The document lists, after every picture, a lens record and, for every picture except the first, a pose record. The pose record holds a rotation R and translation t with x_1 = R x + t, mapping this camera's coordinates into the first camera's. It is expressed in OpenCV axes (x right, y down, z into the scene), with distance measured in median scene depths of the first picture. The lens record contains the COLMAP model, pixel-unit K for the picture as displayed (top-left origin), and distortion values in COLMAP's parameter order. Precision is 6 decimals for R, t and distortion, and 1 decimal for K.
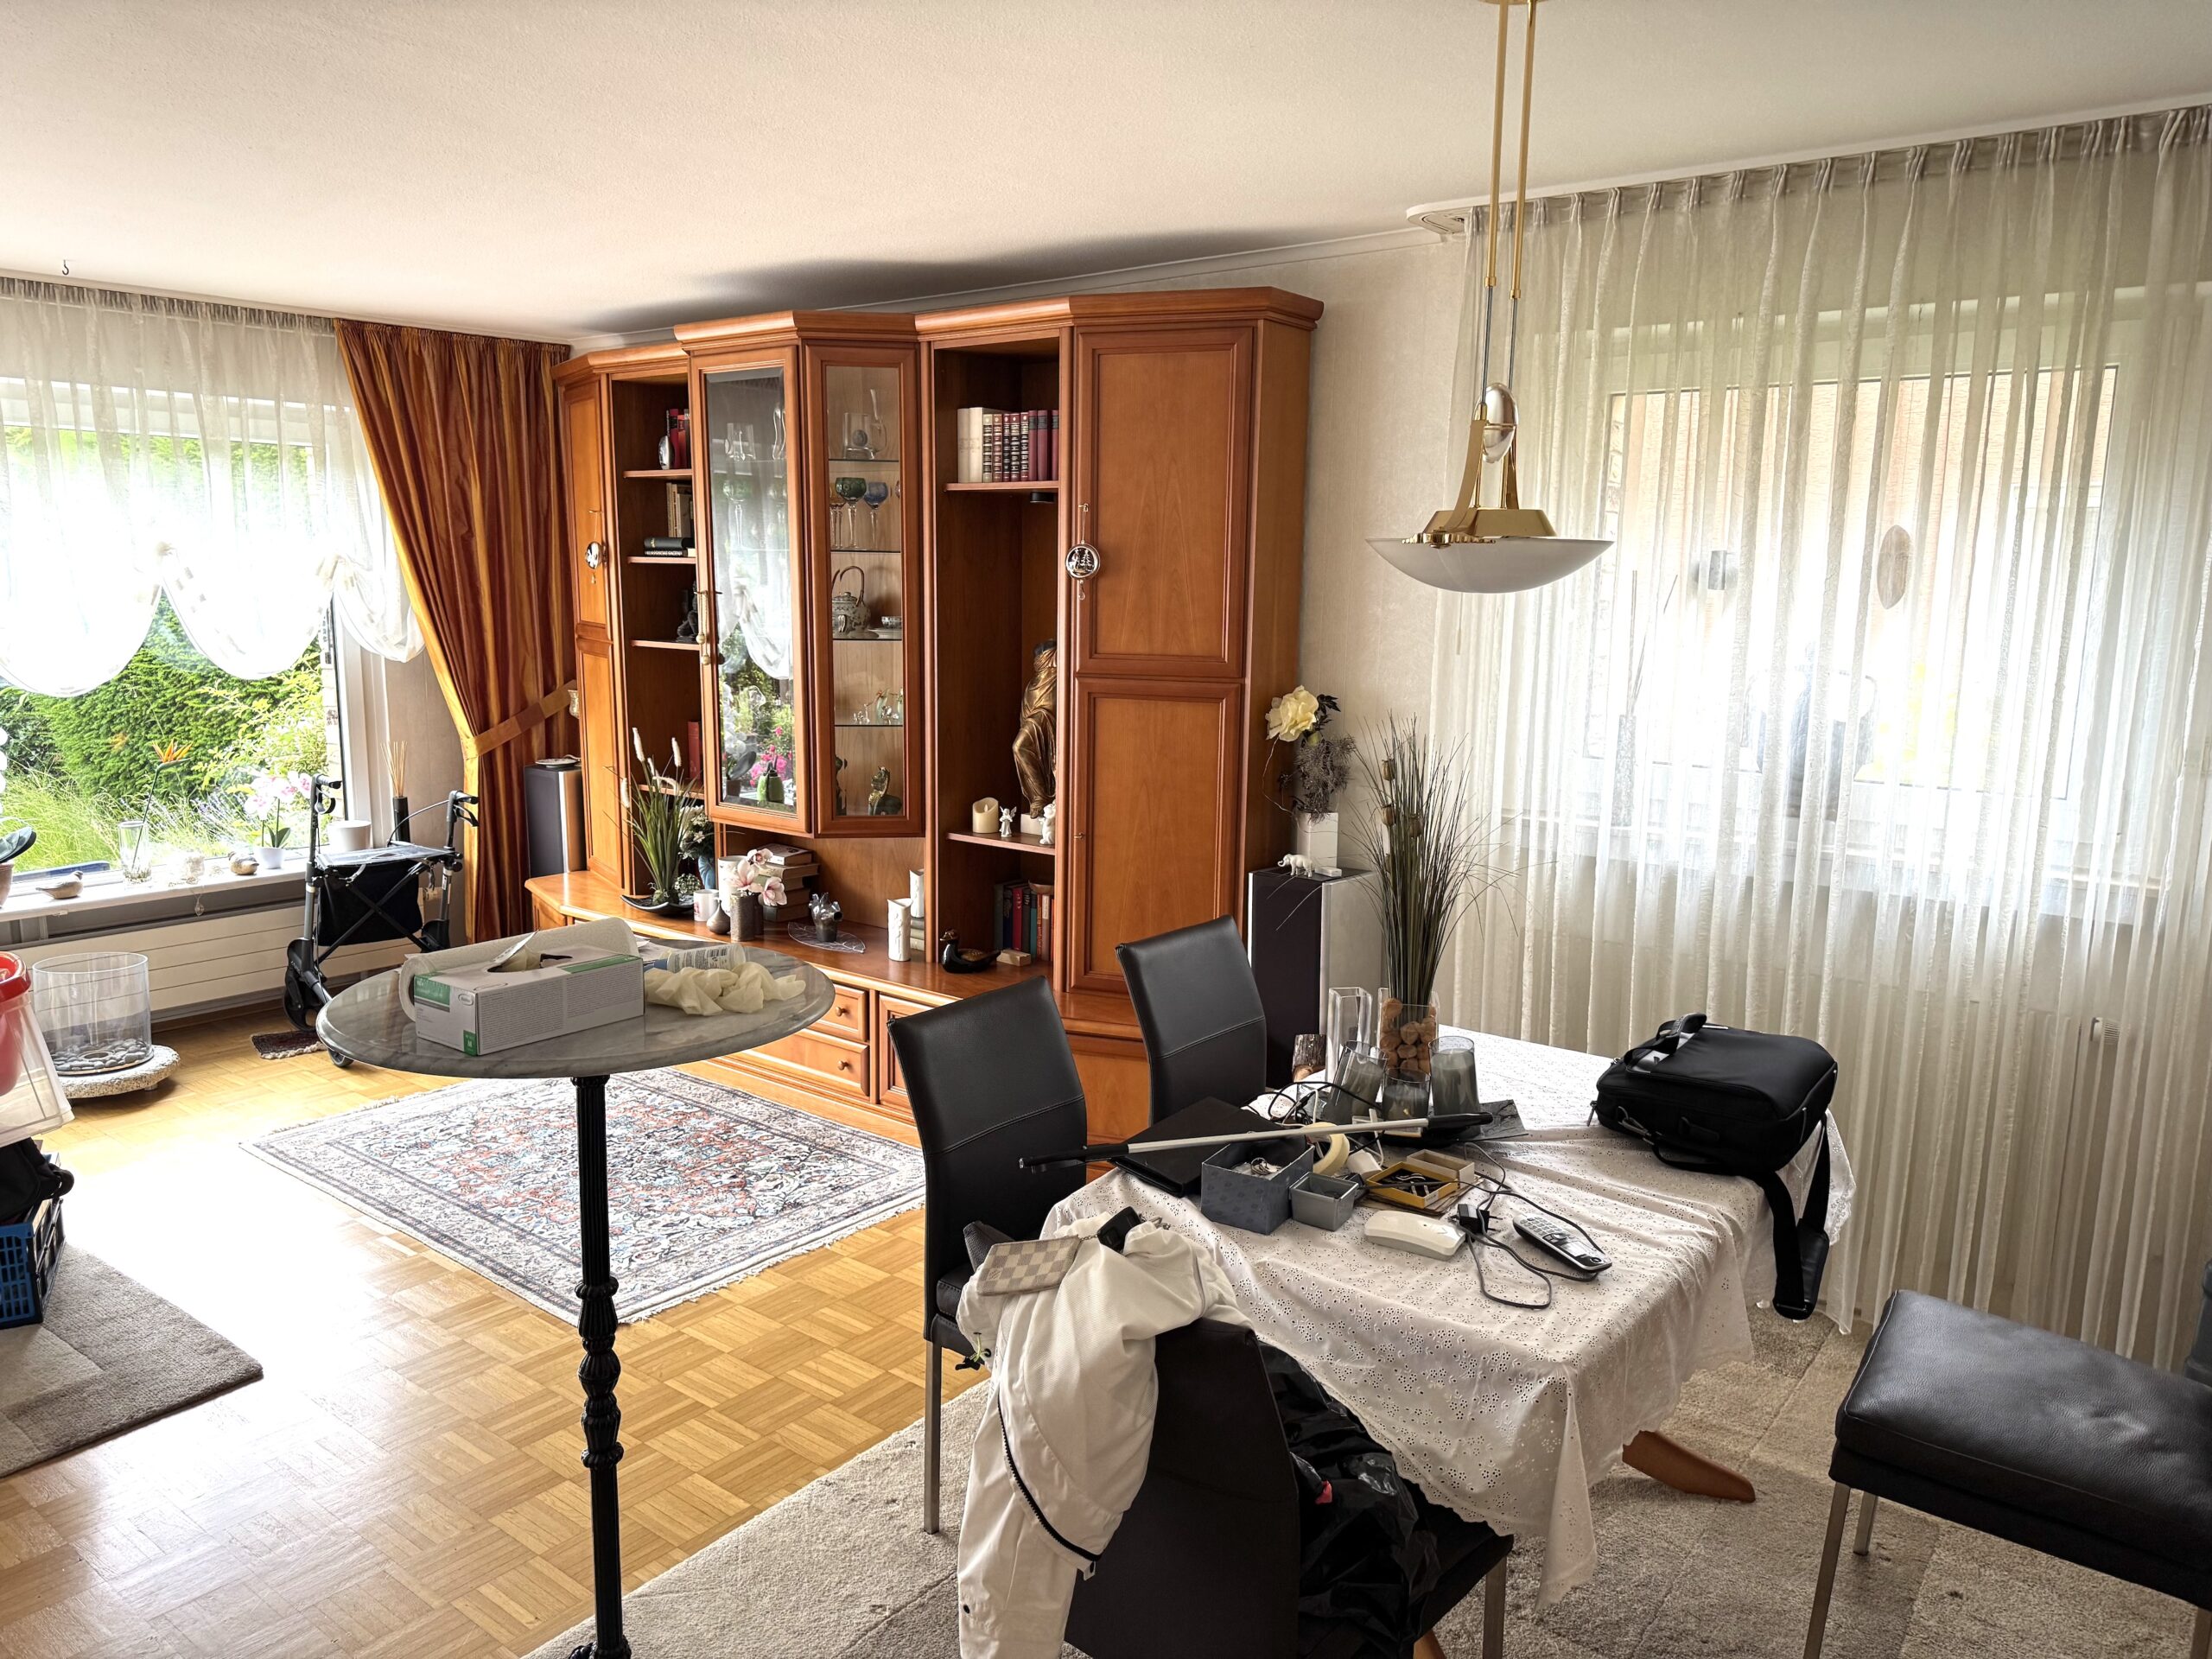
lens RADIAL K [[1575.2, 0, 1102.7], [0, 1575.2, 834.3], [0, 0, 1]] dist [0.035402, -0.006589]
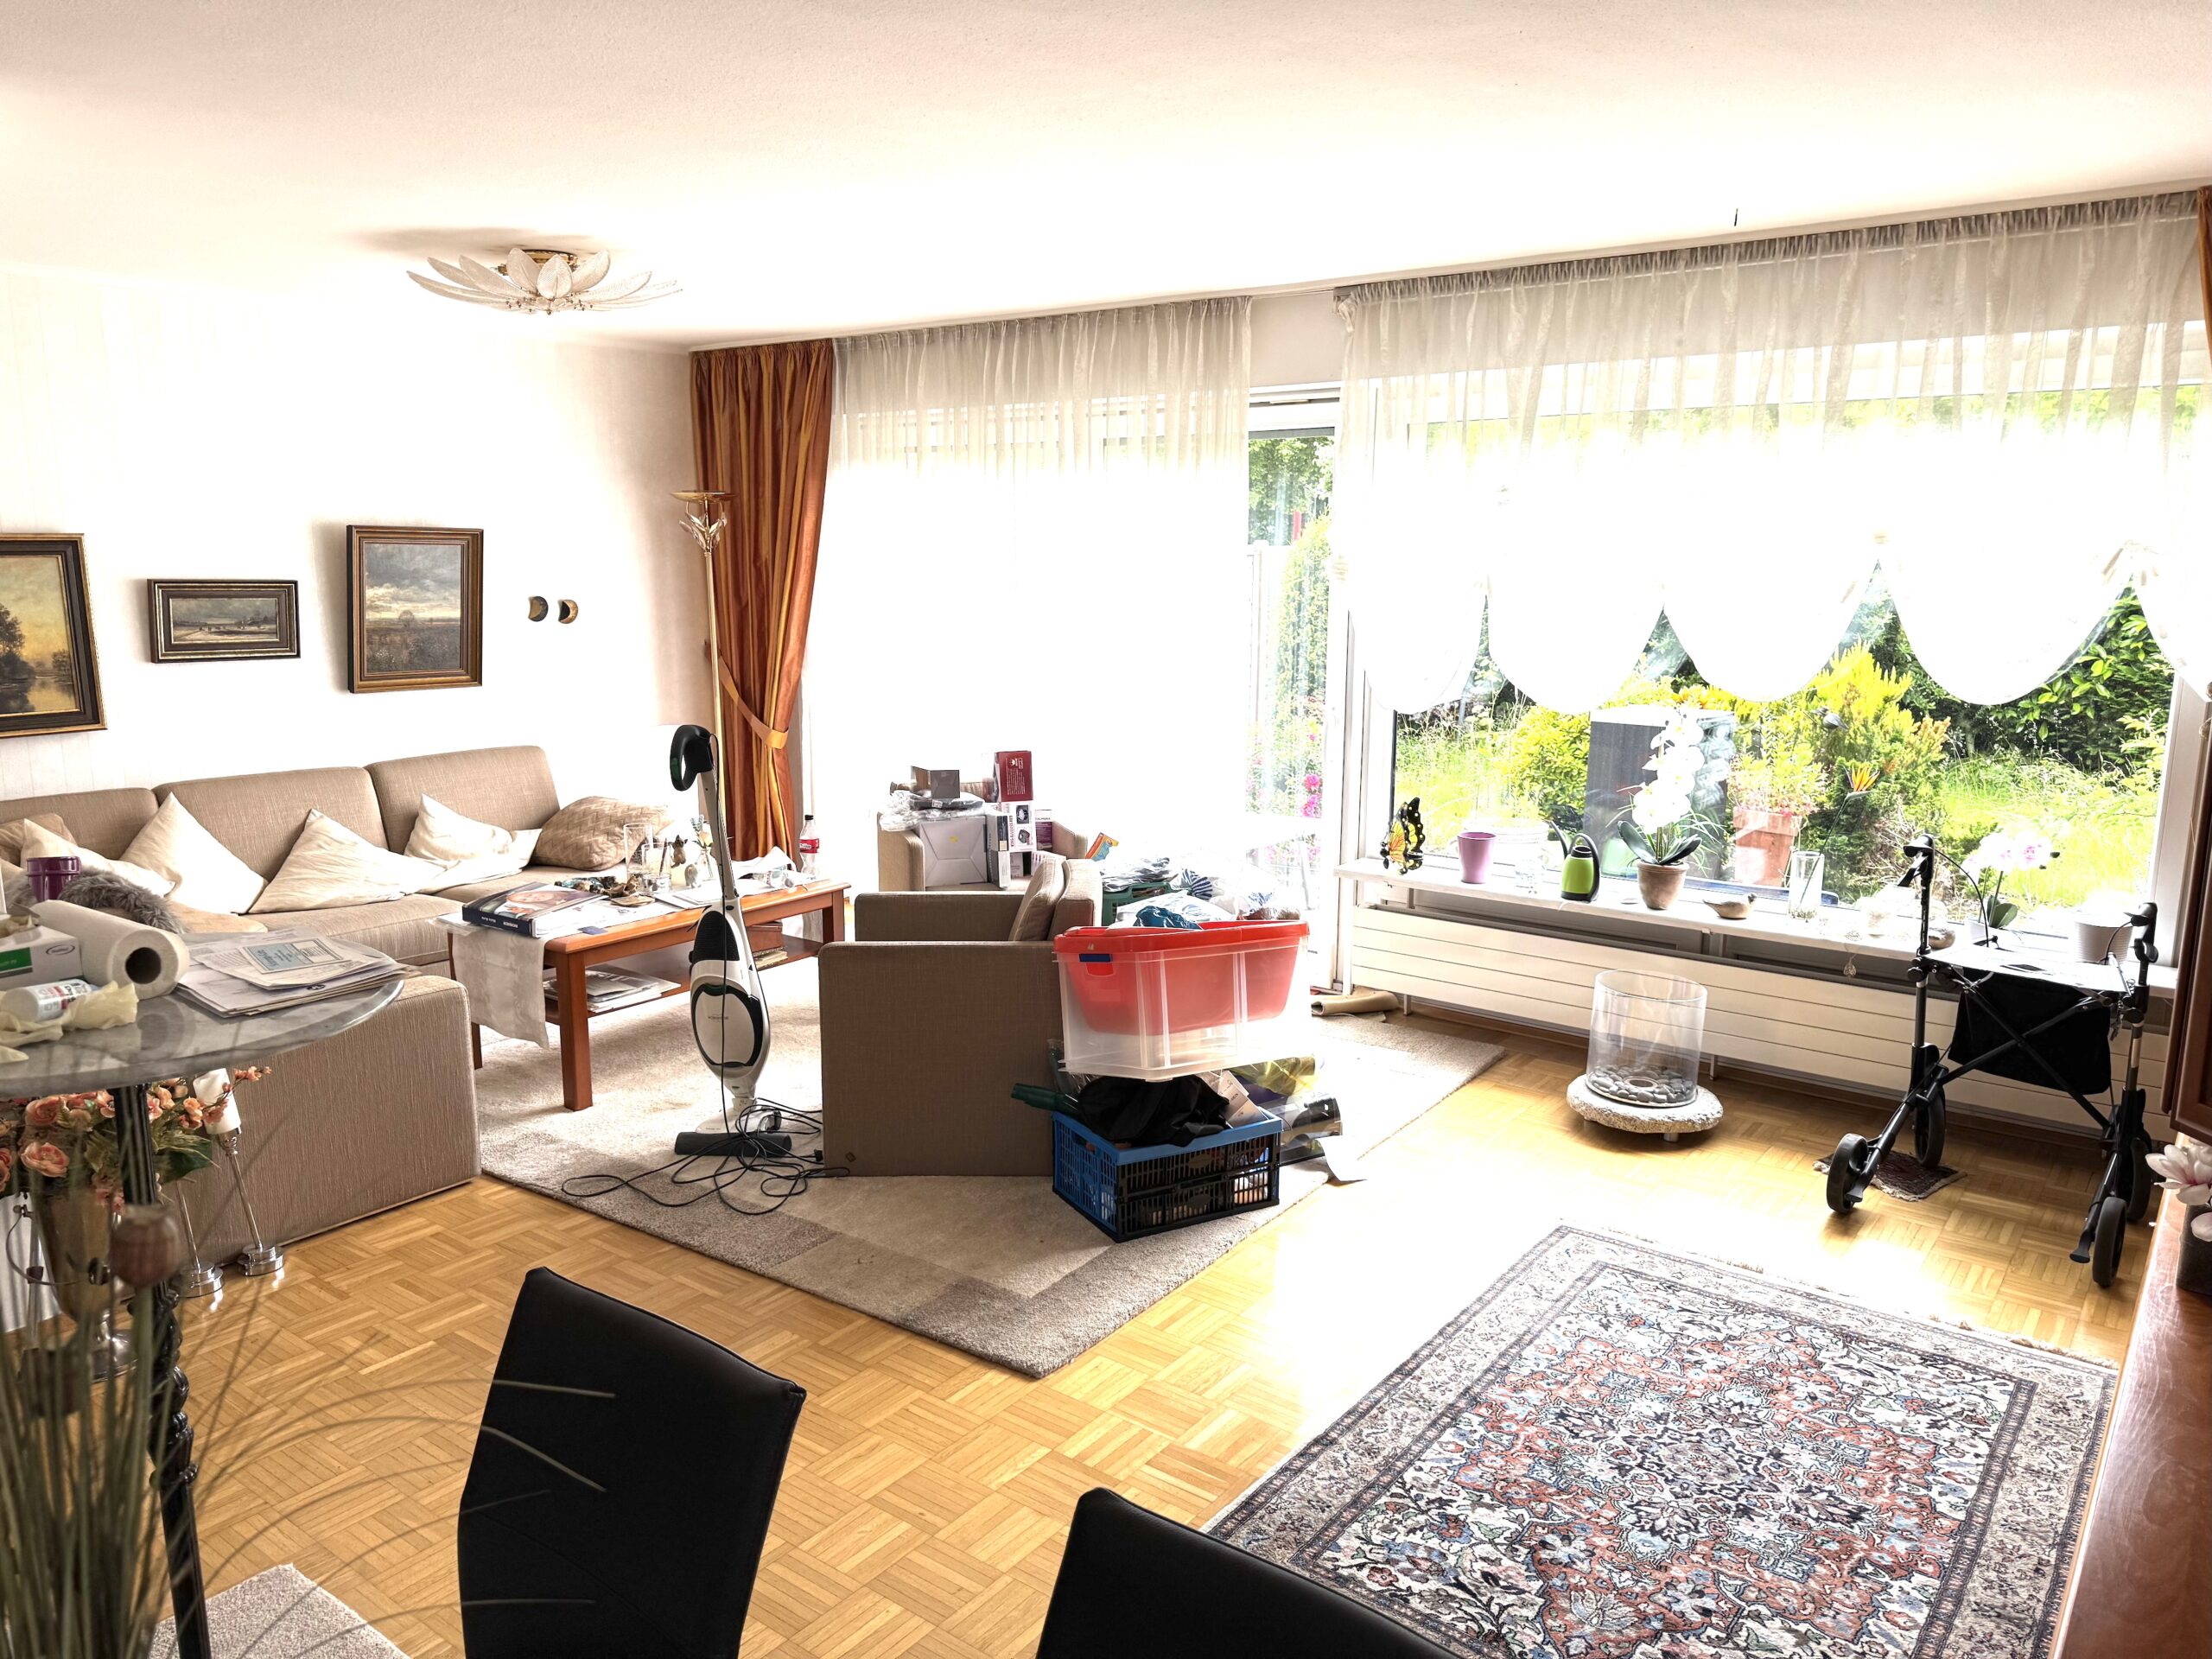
lens RADIAL K [[1575.2, 0, 1102.8], [0, 1575.2, 835.8], [0, 0, 1]] dist [0.035402, -0.006589]
pose [[0.045334, 0.173290, -0.983827, 0.232345], [-0.175830, 0.970849, 0.162901, -0.093912], [0.983376, 0.165601, 0.074482, 0.583241]]
